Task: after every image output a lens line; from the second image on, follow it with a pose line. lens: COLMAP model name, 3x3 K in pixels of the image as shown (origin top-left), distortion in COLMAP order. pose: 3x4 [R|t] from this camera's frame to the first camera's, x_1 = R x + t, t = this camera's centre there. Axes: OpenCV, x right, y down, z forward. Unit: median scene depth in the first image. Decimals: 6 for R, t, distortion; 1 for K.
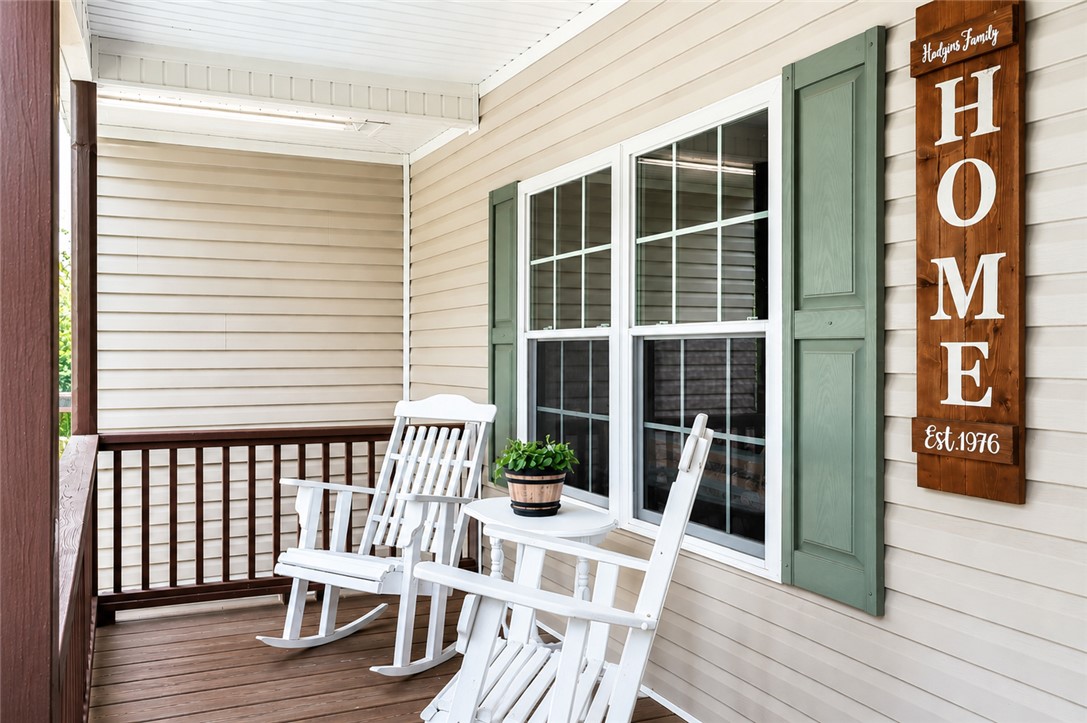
lens RADIAL K [[876.1, 0, 543.5], [0, 876.1, 361.5], [0, 0, 1]] dist [-0.002499, -0.002896]
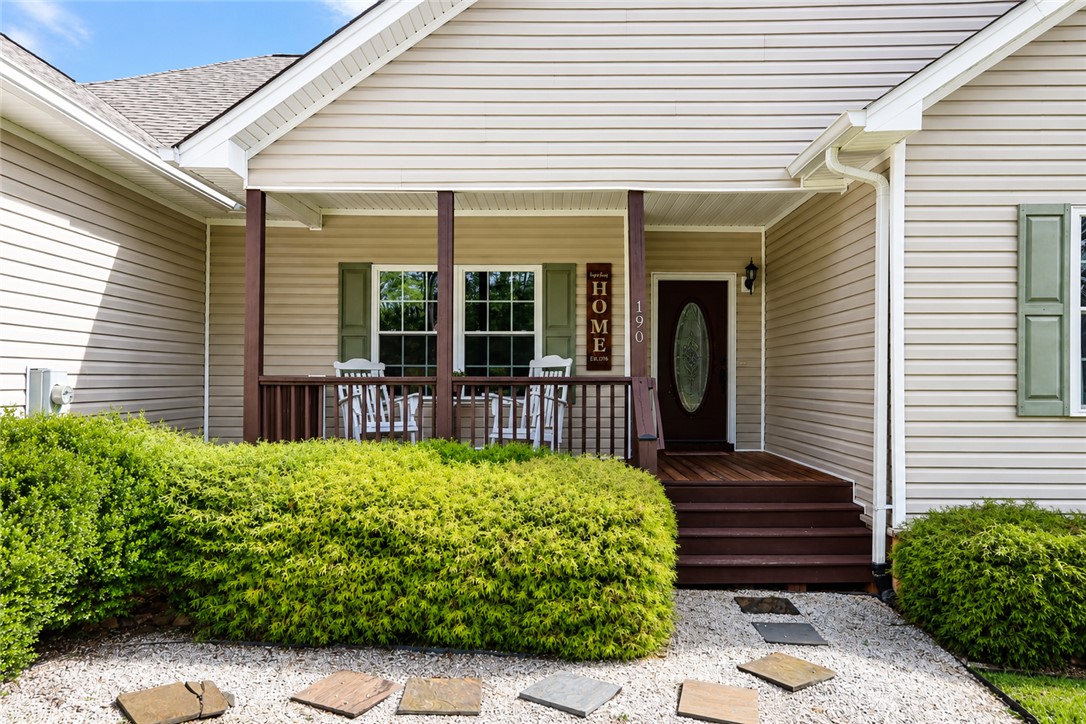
lens RADIAL K [[797.1, 0, 543.0], [0, 797.1, 362.0], [0, 0, 1]] dist [0.007579, 0.002369]
pose [[0.440146, 0.020540, 0.897691, -3.488617], [0.004643, 0.999673, -0.025149, 0.212371], [-0.897914, 0.015237, 0.439907, -0.612285]]
